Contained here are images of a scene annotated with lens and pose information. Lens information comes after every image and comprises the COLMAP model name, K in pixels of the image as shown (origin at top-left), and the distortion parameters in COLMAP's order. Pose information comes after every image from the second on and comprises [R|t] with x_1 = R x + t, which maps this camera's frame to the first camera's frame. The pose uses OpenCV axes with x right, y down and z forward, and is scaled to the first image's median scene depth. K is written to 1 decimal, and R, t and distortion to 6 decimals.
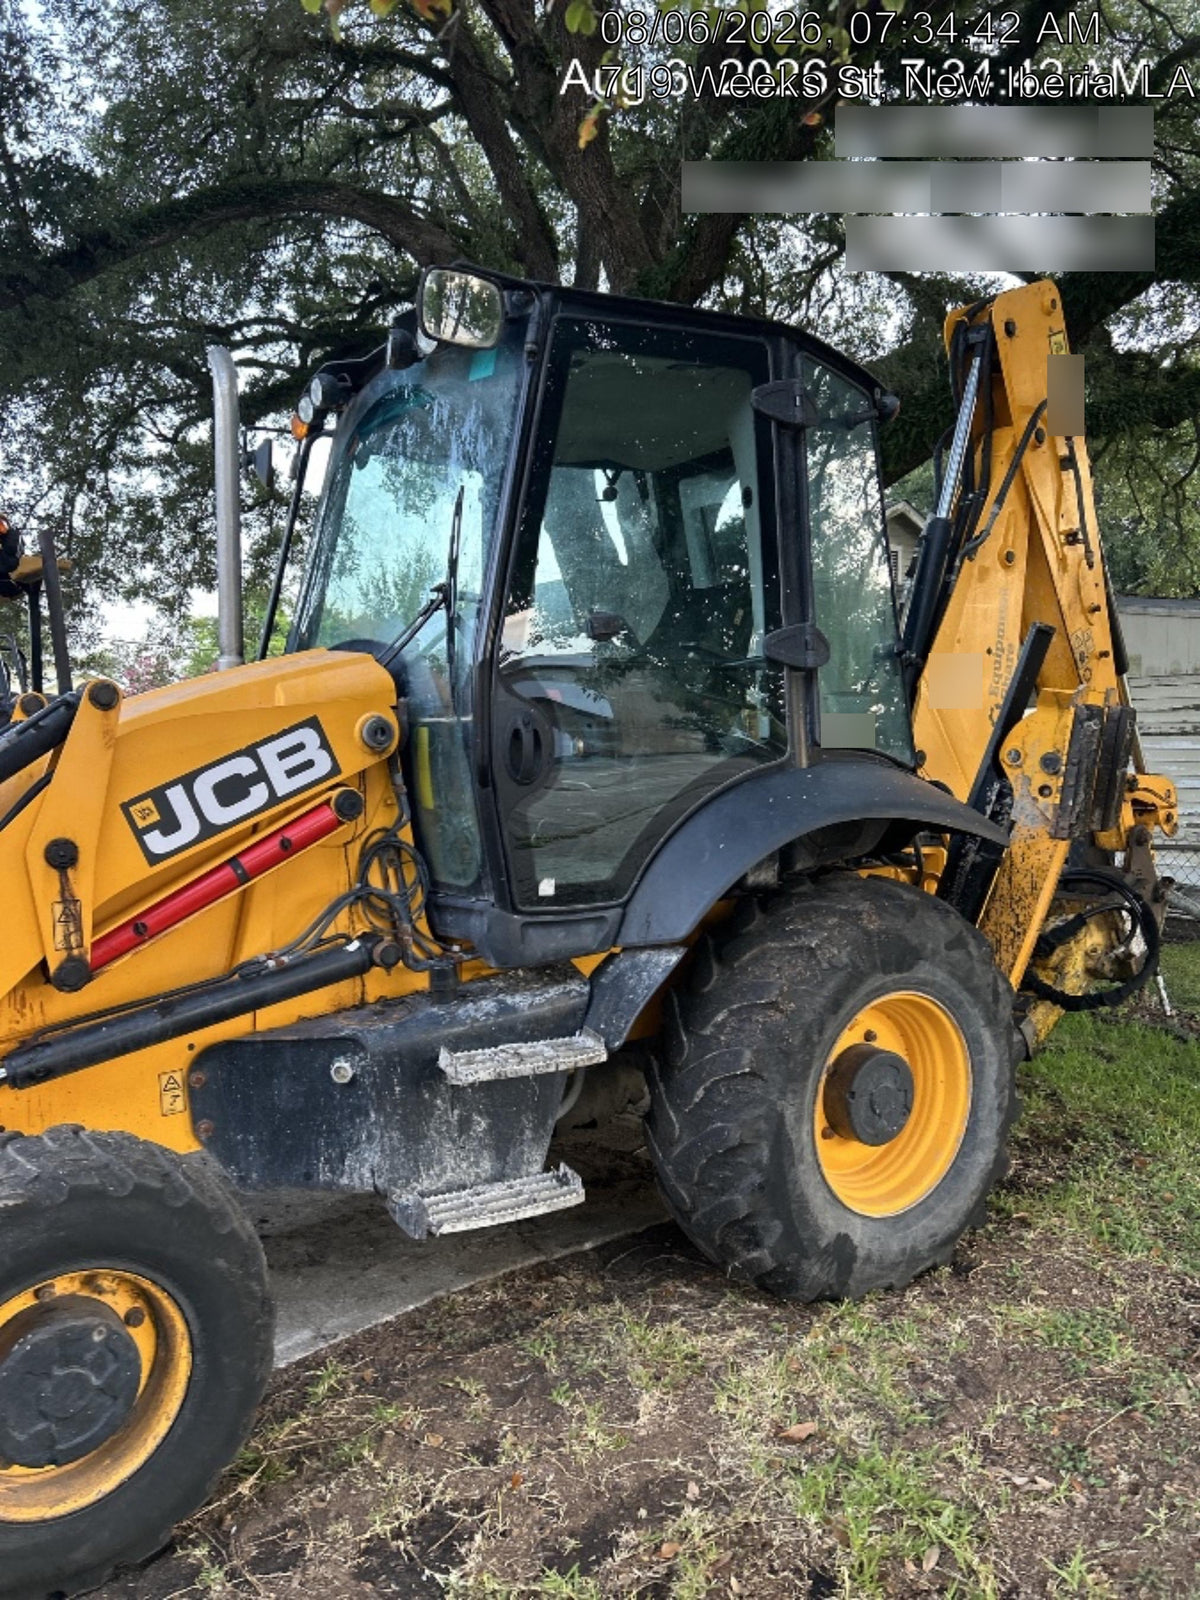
lens RADIAL K [[1217.3, 0, 600.0], [0, 1217.3, 800.0], [0, 0, 1]] dist [0.043491, -0.039755]
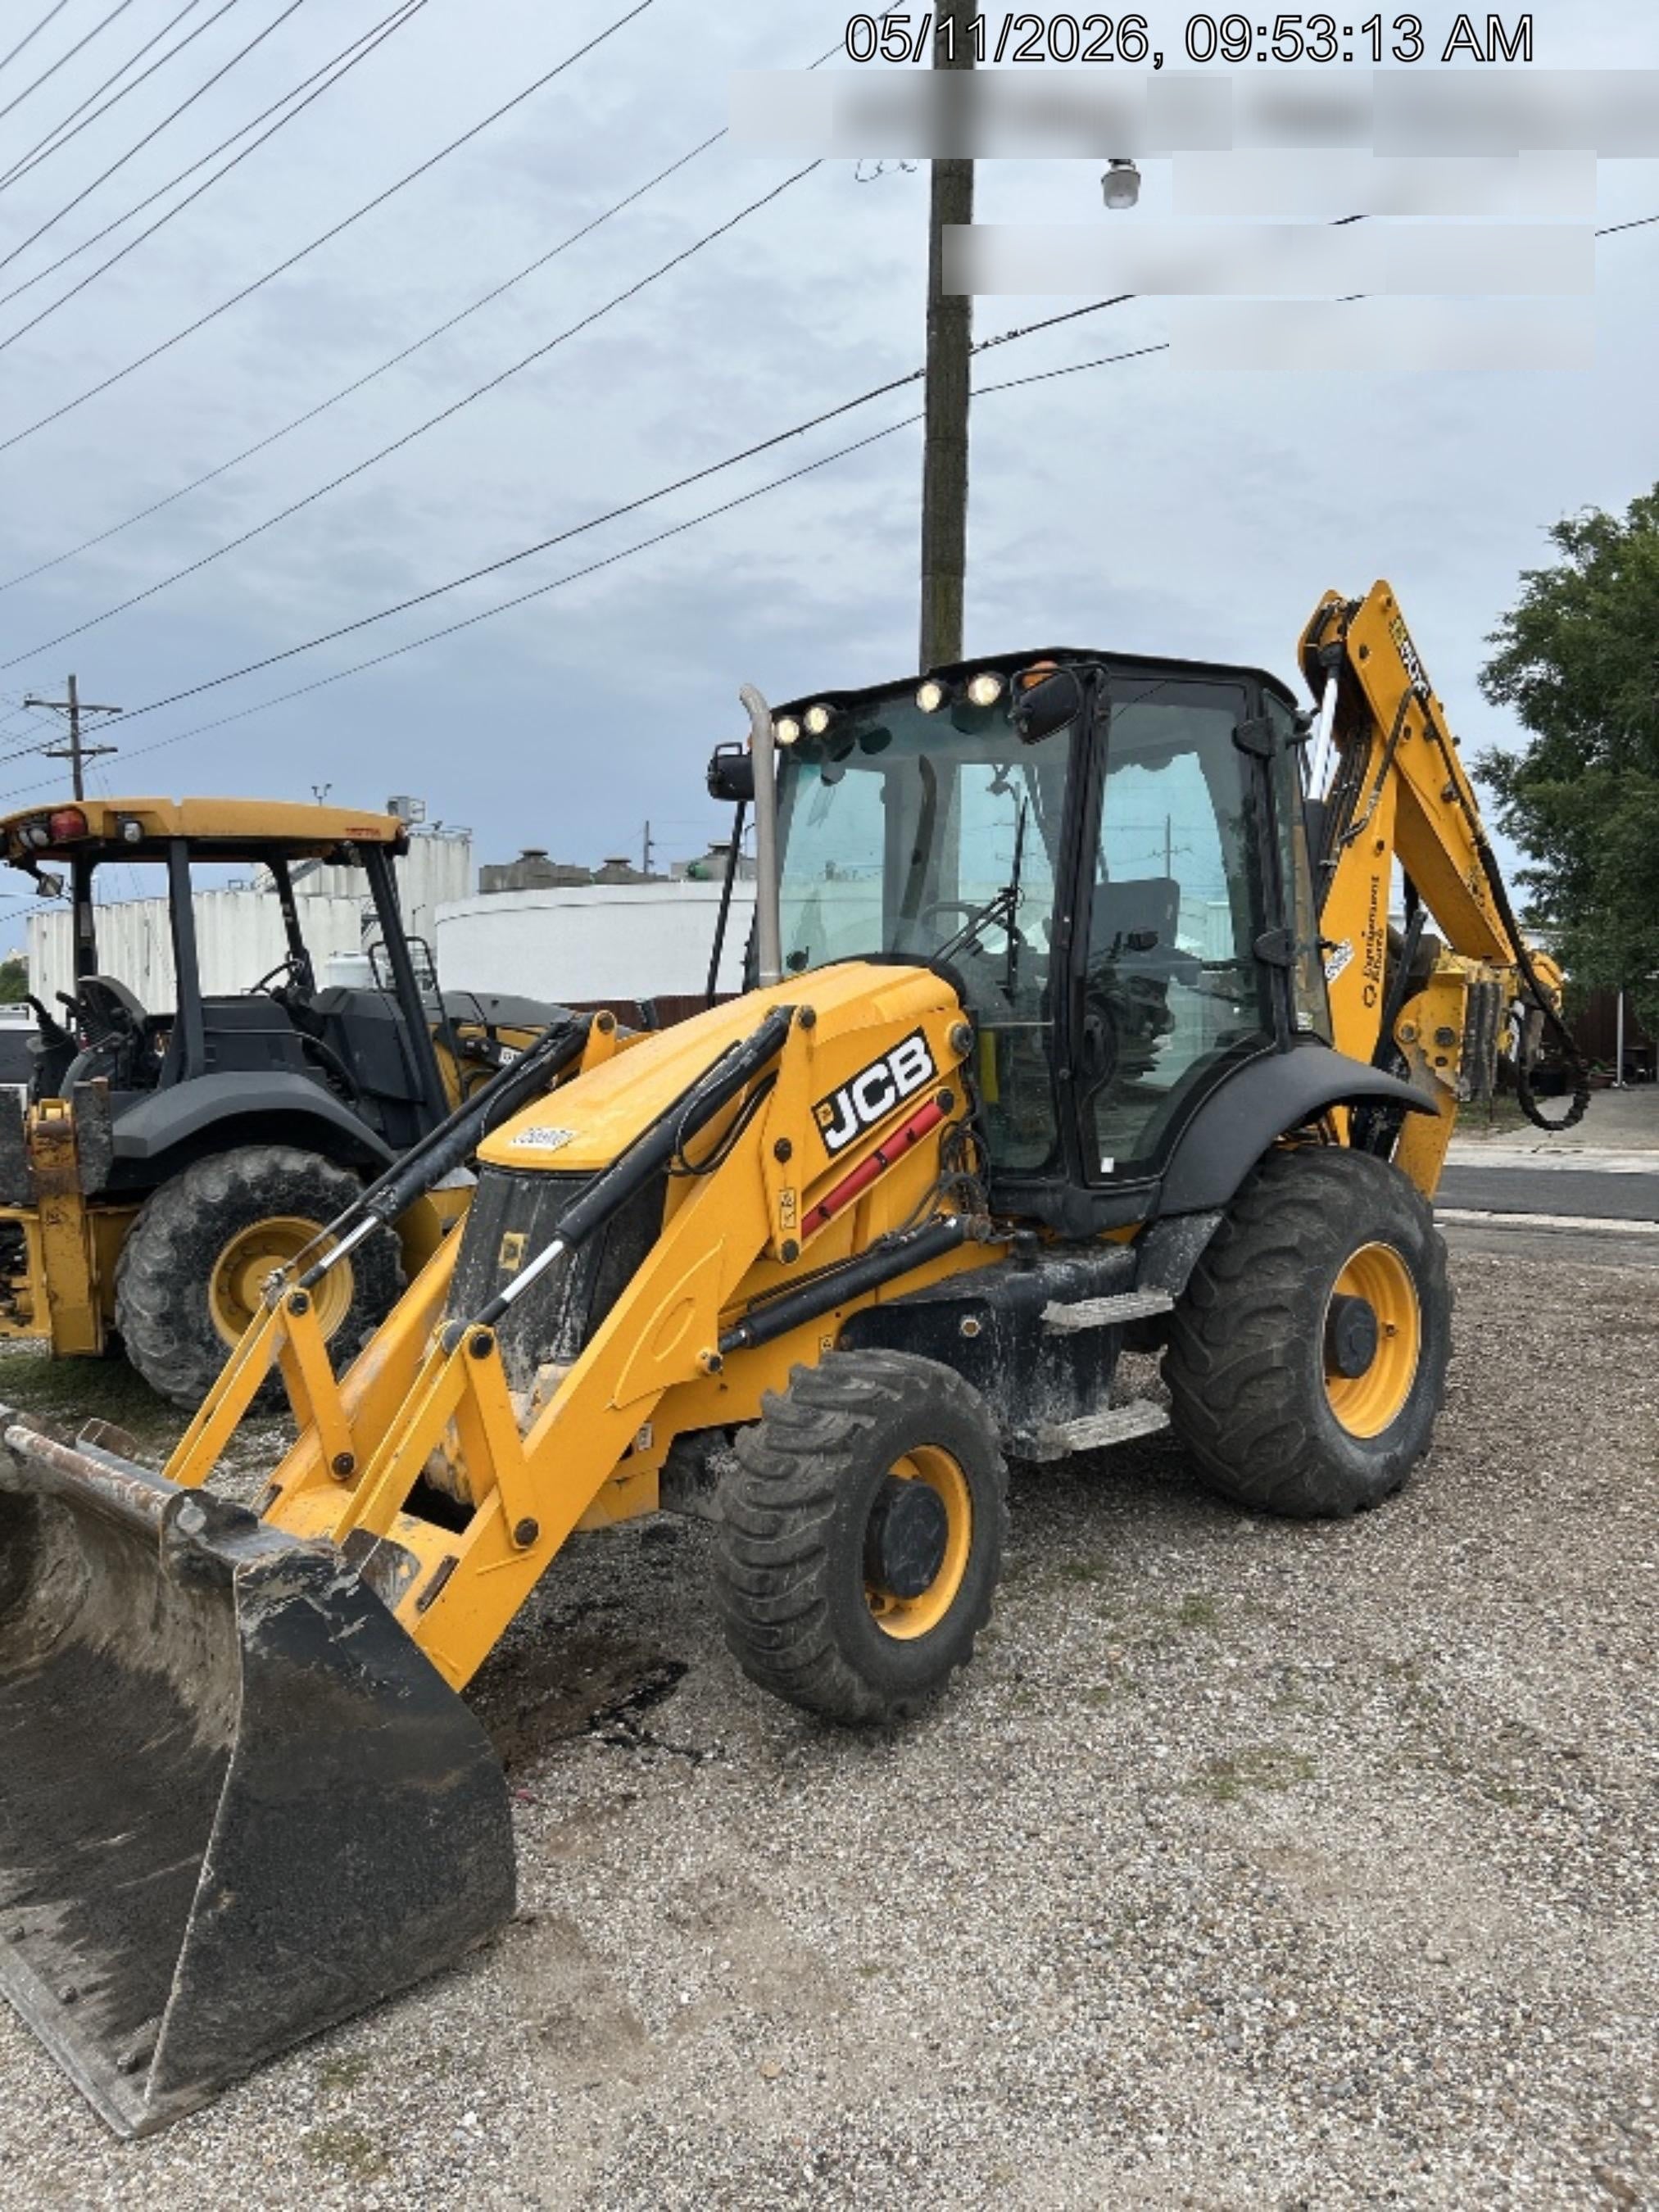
lens RADIAL K [[1548.2, 0, 829.5], [0, 1548.2, 1106.0], [0, 0, 1]] dist [-0.032145, -0.003112]
pose [[0.996124, -0.045633, 0.075202, -0.413179], [0.045222, 0.998951, 0.007164, -0.007160], [-0.075450, -0.003735, 0.997143, -0.446854]]
